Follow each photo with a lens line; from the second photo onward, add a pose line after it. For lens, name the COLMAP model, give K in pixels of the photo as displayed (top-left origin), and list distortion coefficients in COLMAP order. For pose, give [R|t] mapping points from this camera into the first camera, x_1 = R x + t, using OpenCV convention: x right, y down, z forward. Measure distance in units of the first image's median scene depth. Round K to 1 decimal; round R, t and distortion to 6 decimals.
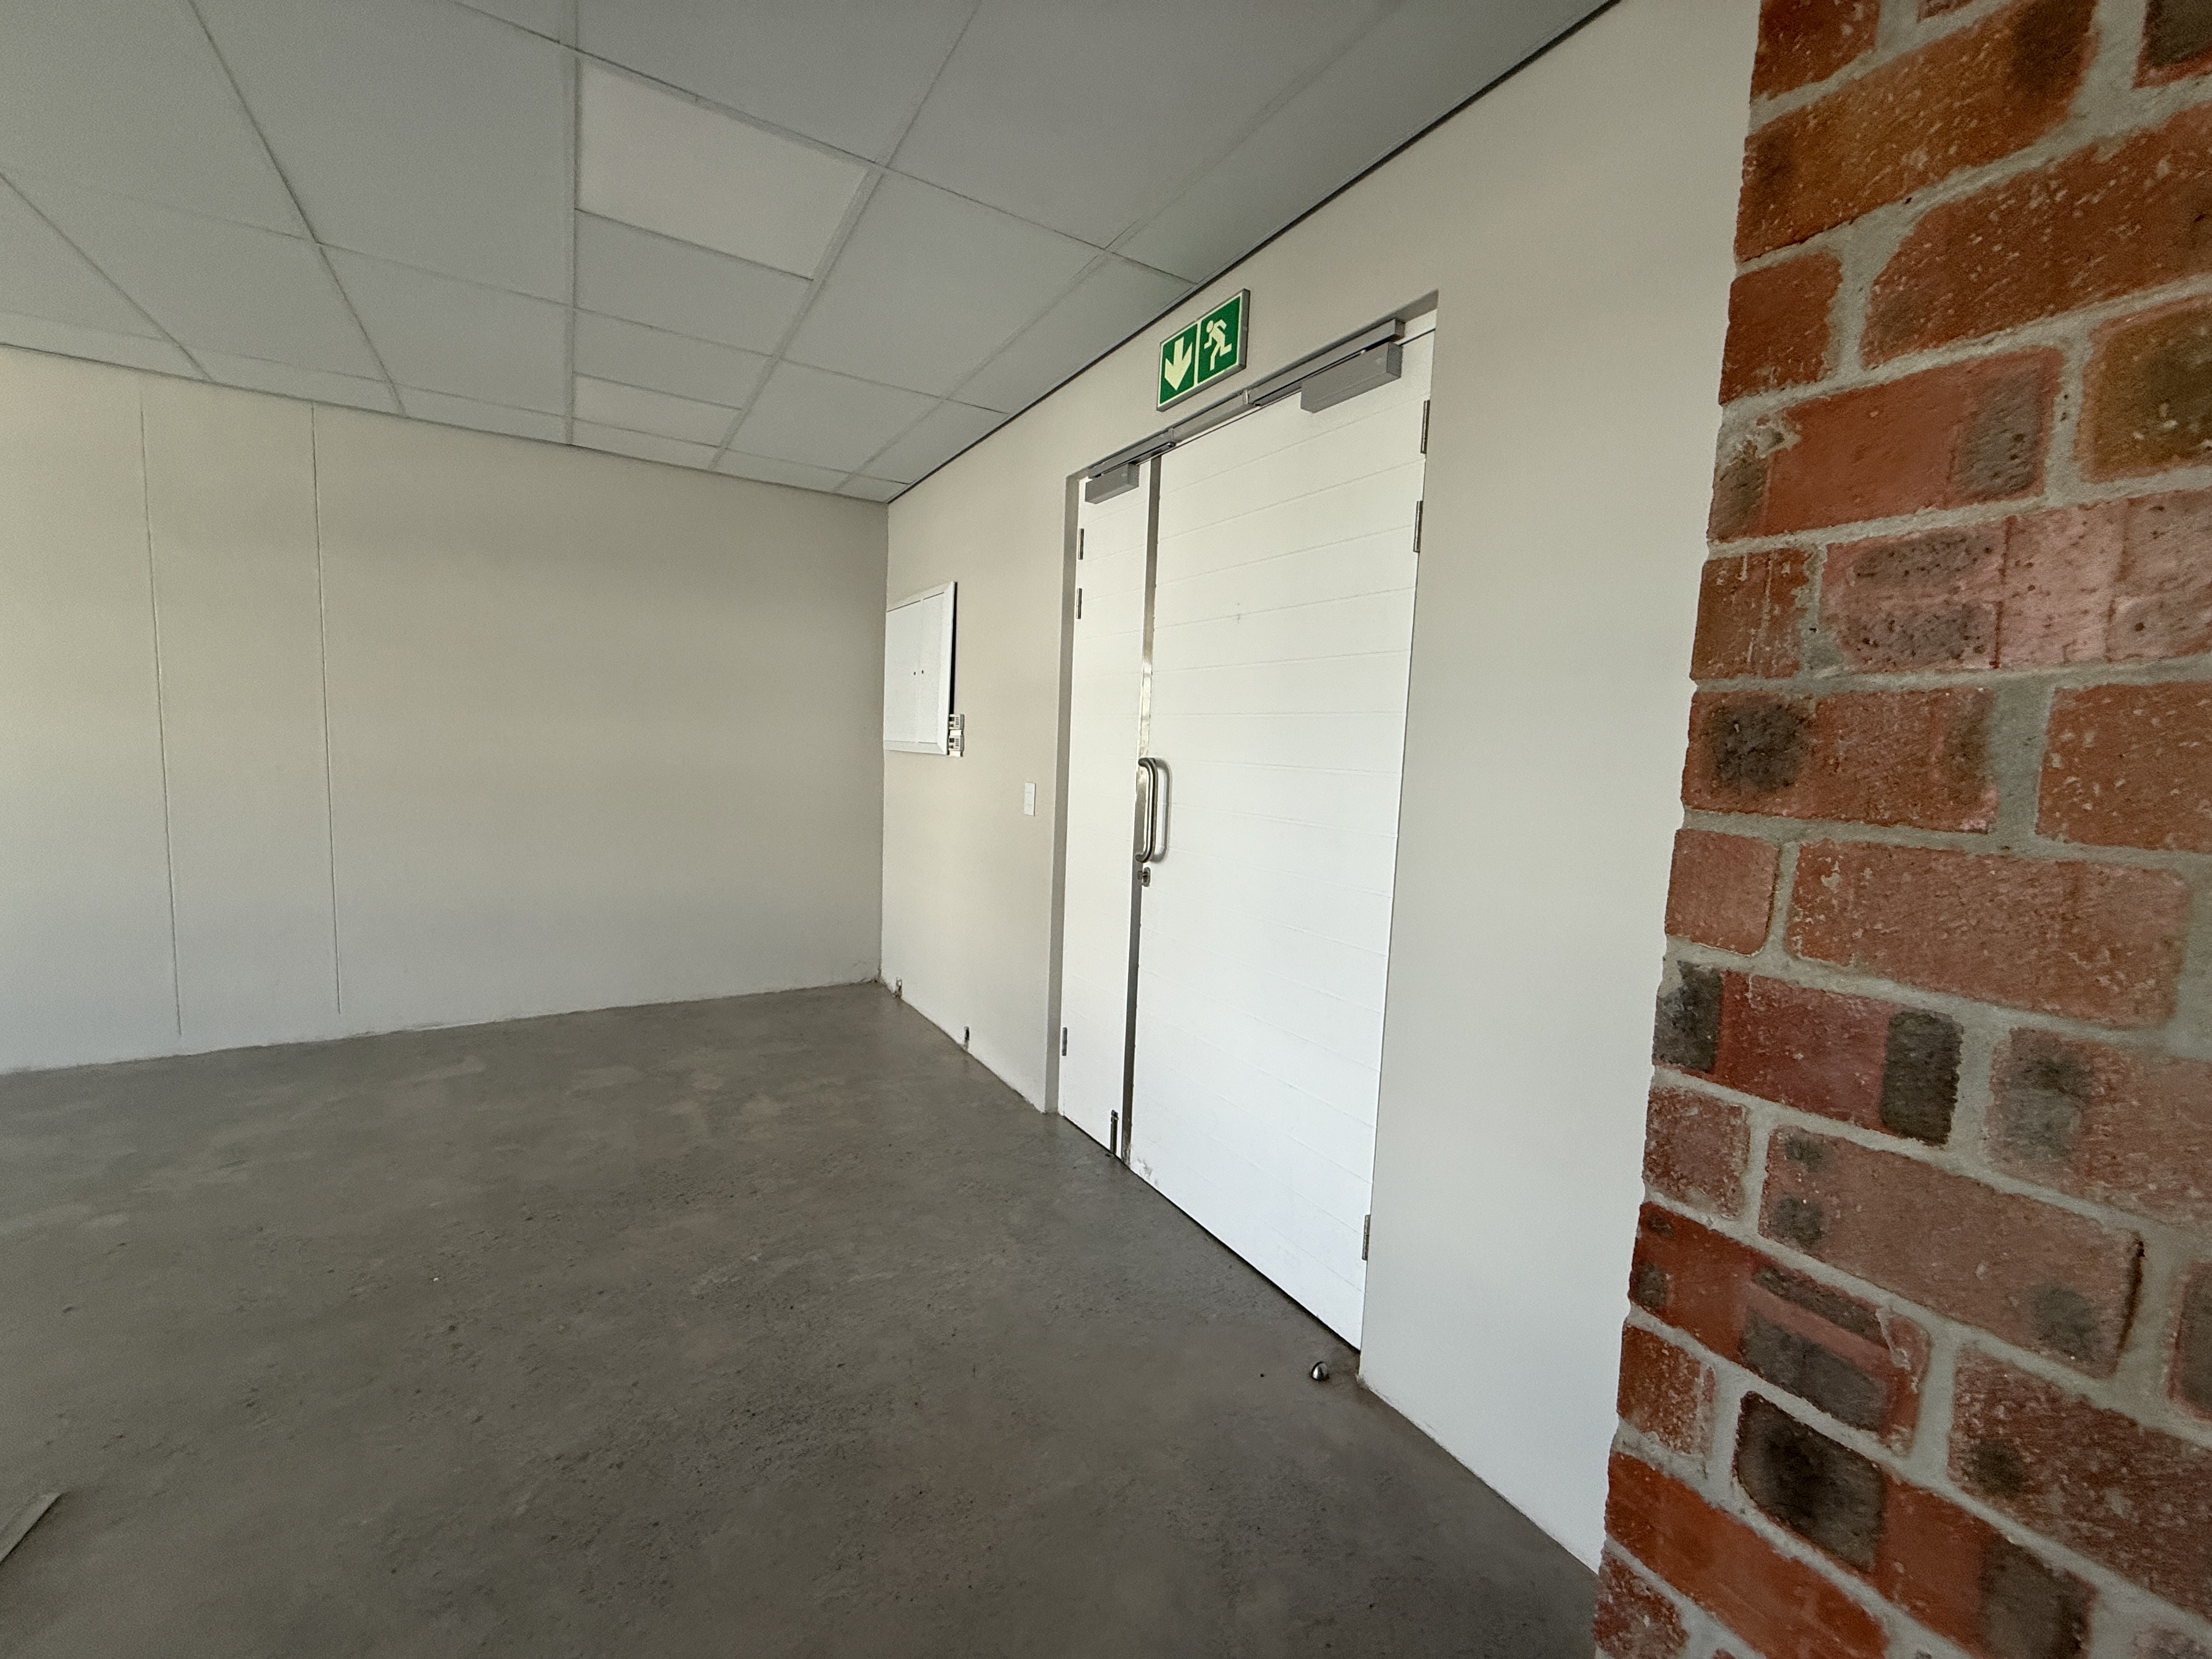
lens RADIAL K [[881.6, 0, 1096.5], [0, 881.6, 831.4], [0, 0, 1]] dist [-0.000406, 0.000266]
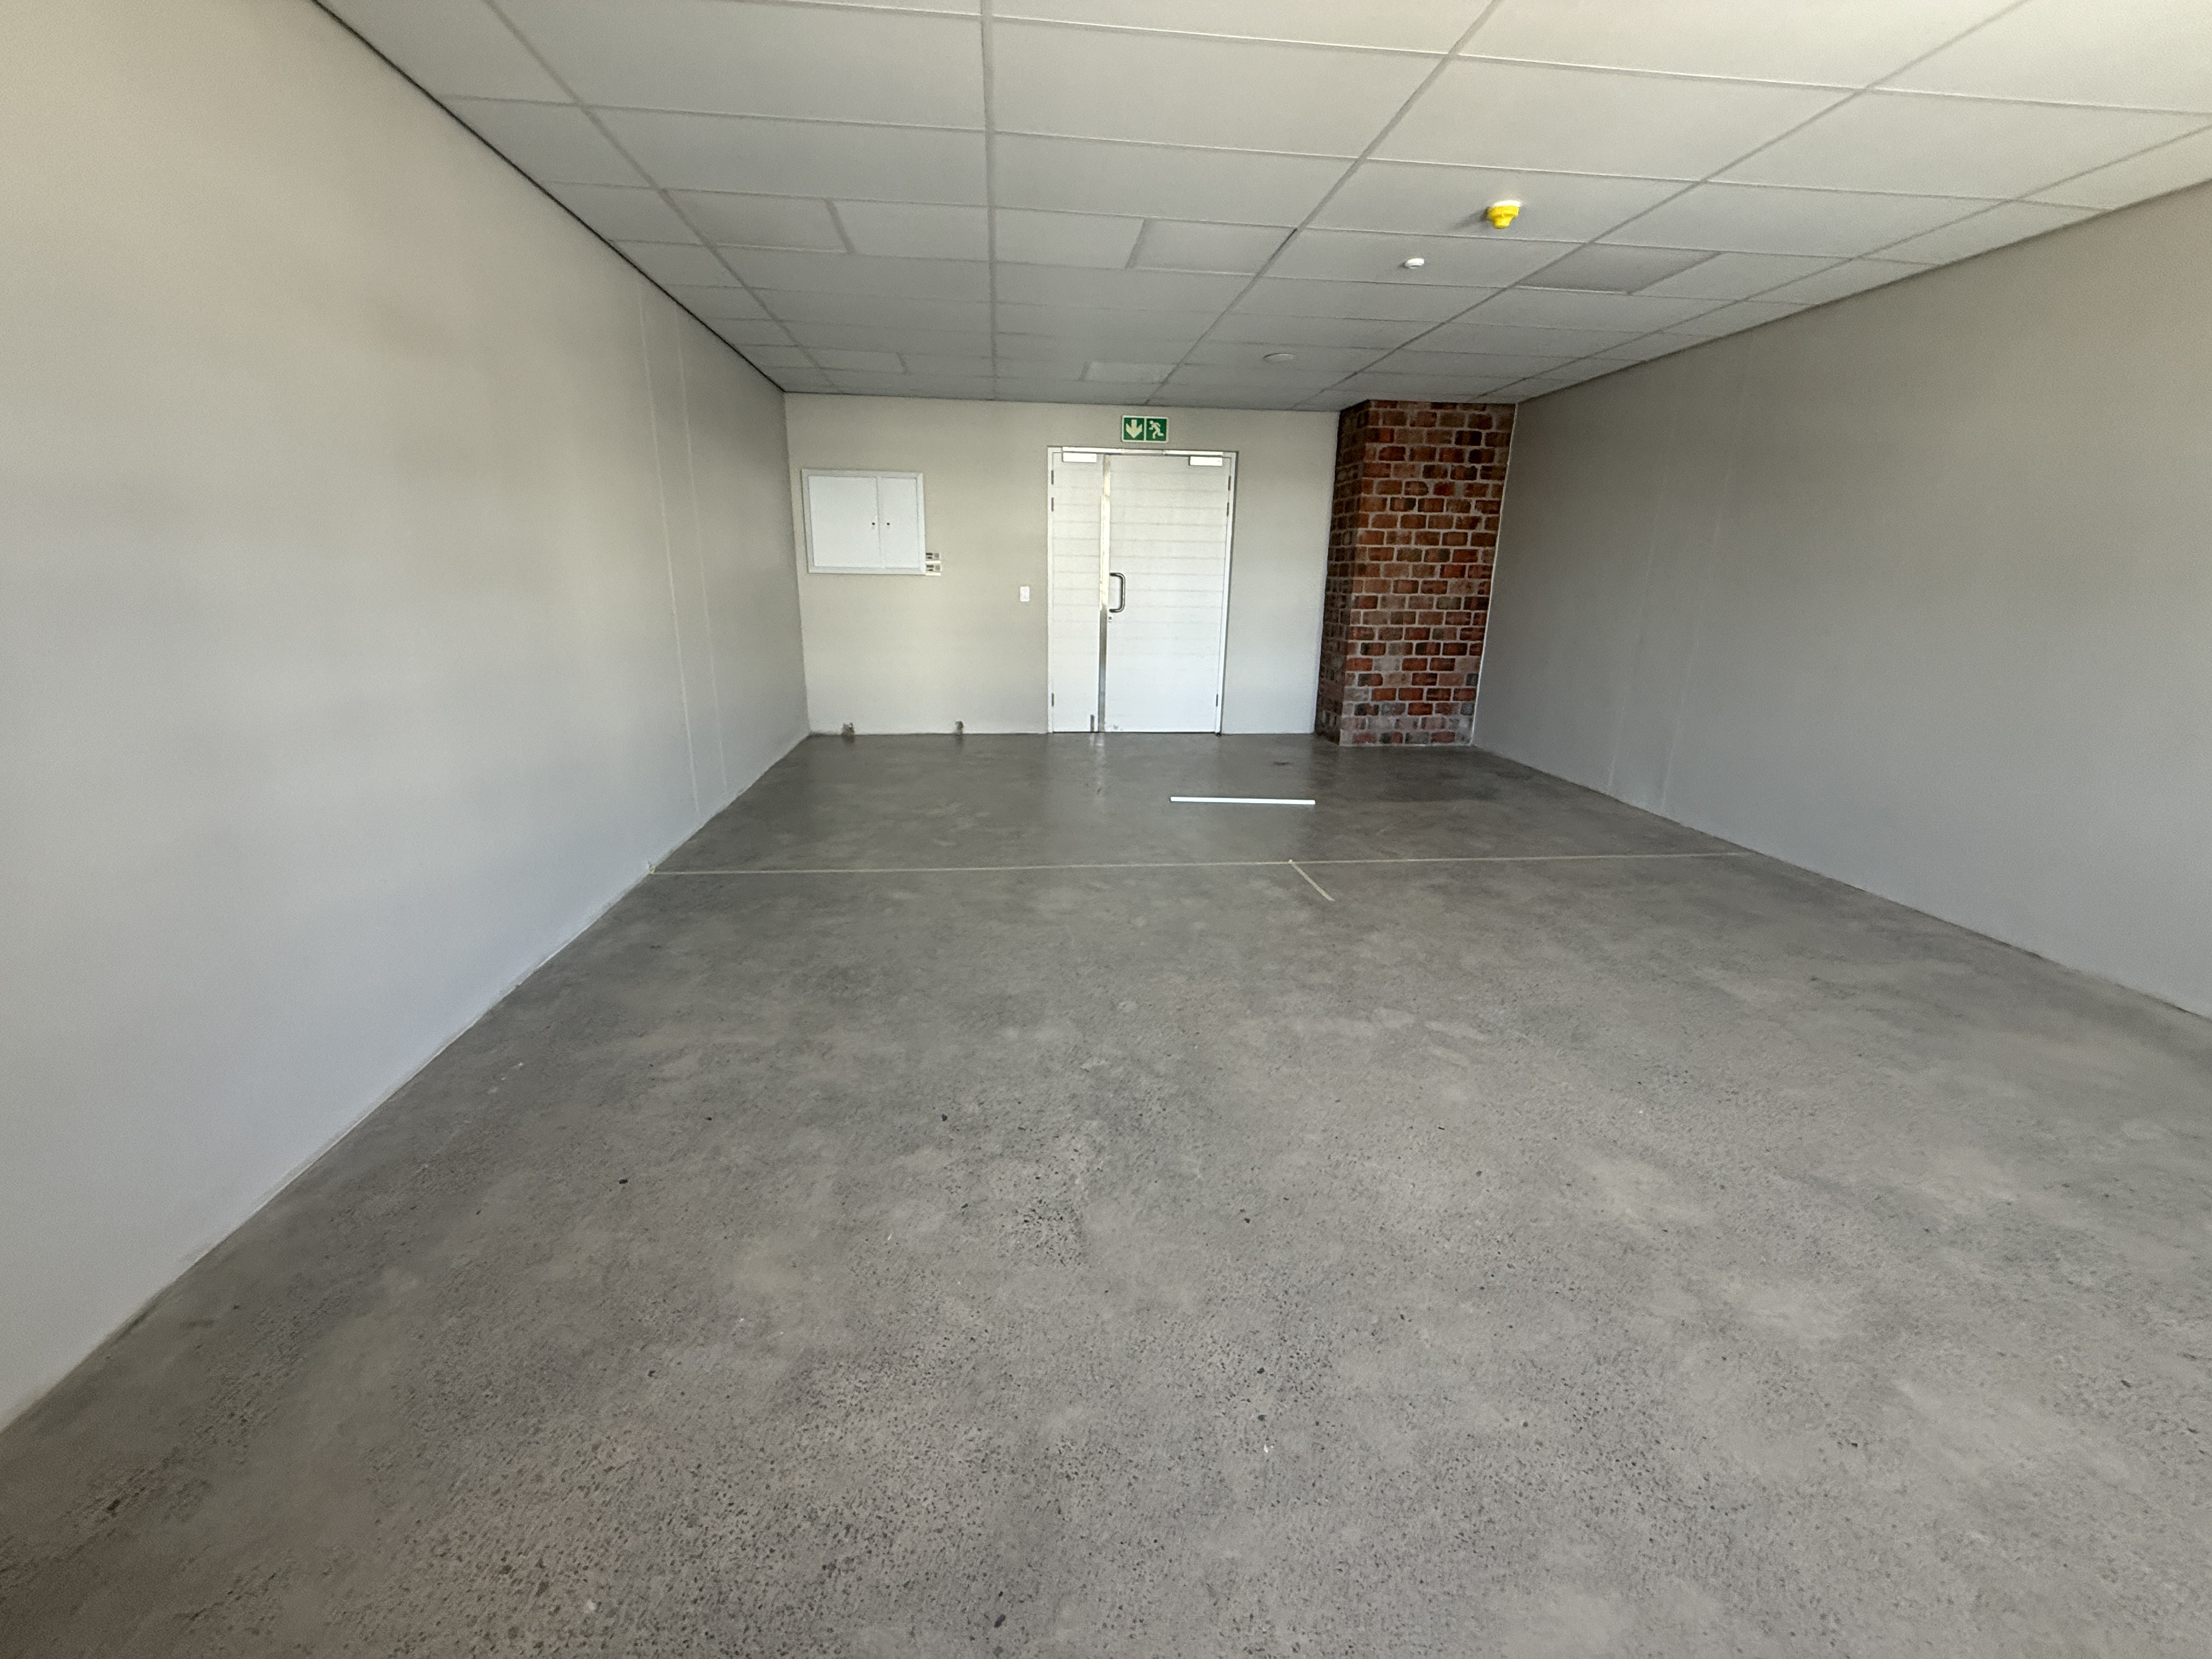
lens RADIAL K [[881.6, 0, 1090.1], [0, 881.6, 831.1], [0, 0, 1]] dist [-0.000406, 0.000266]
pose [[0.428942, -0.287249, 0.856444, -2.305474], [0.090415, 0.956986, 0.275687, -0.070079], [-0.898796, -0.040819, 0.436463, -0.138660]]
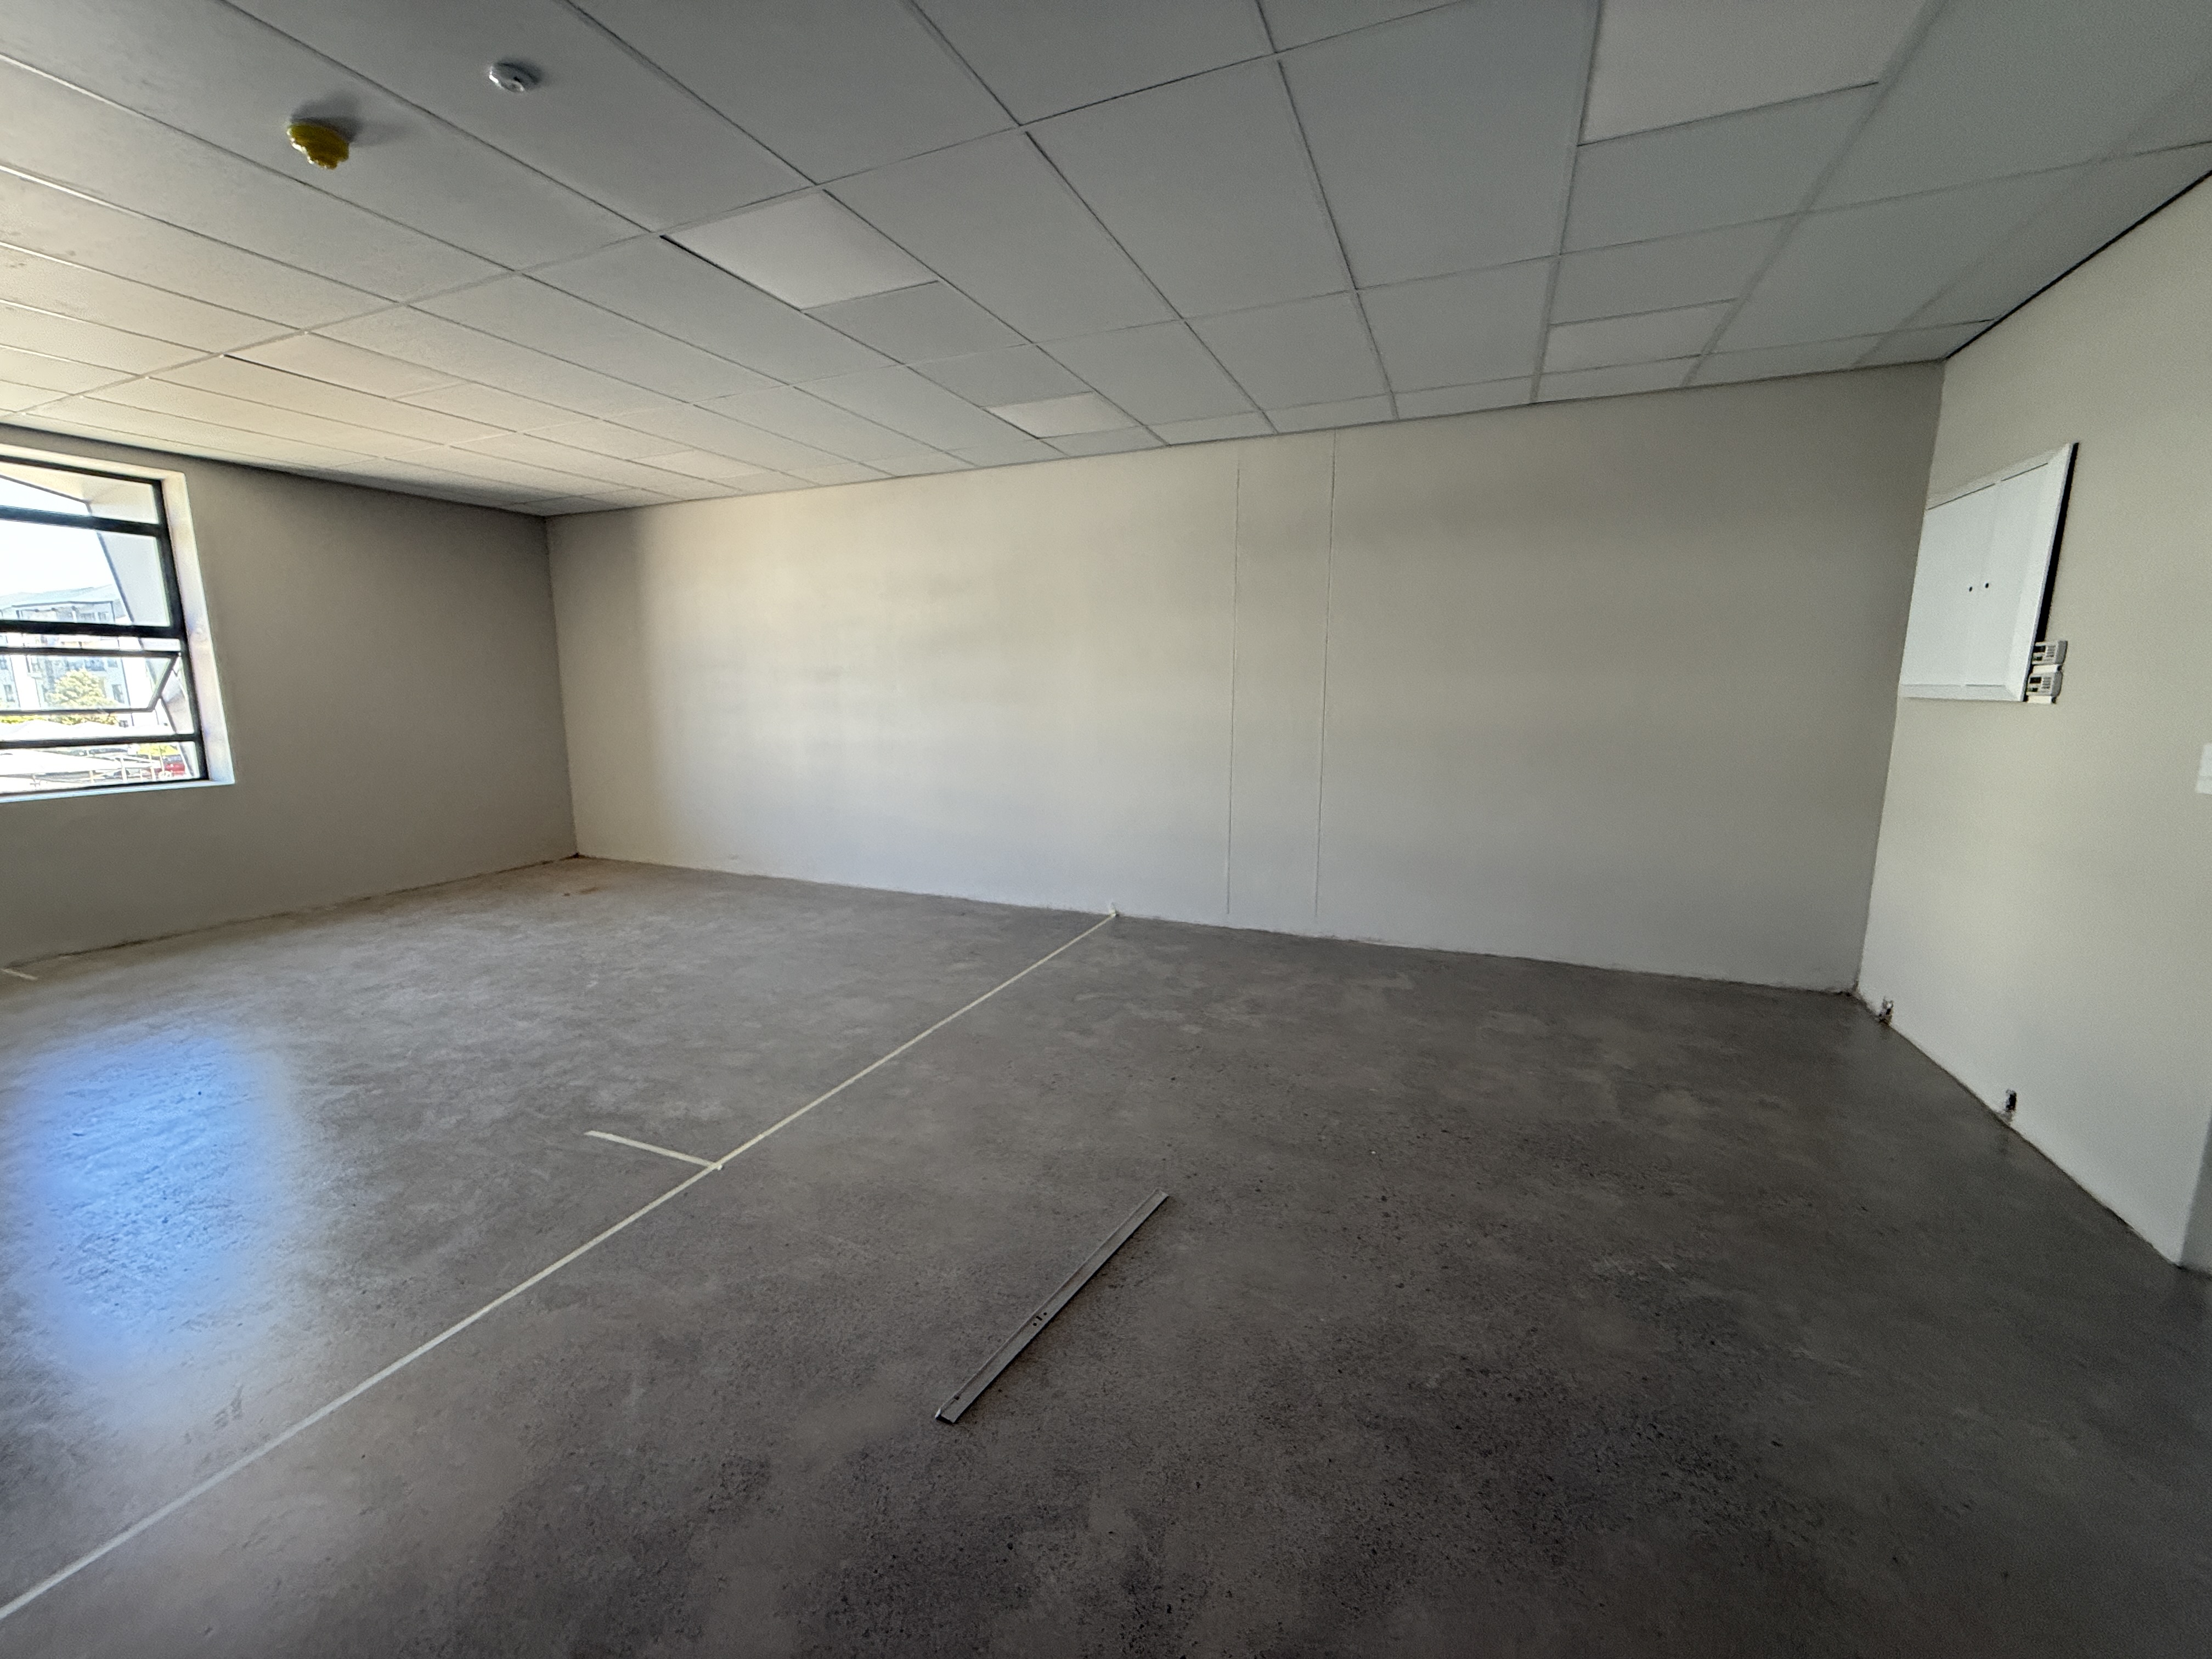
lens RADIAL K [[881.6, 0, 1095.7], [0, 881.6, 830.3], [0, 0, 1]] dist [-0.000406, 0.000266]
pose [[0.579325, 0.092890, -0.809786, -0.027653], [-0.054072, 0.995676, 0.075530, 0.002121], [0.813301, 0.000030, 0.581843, -0.001512]]
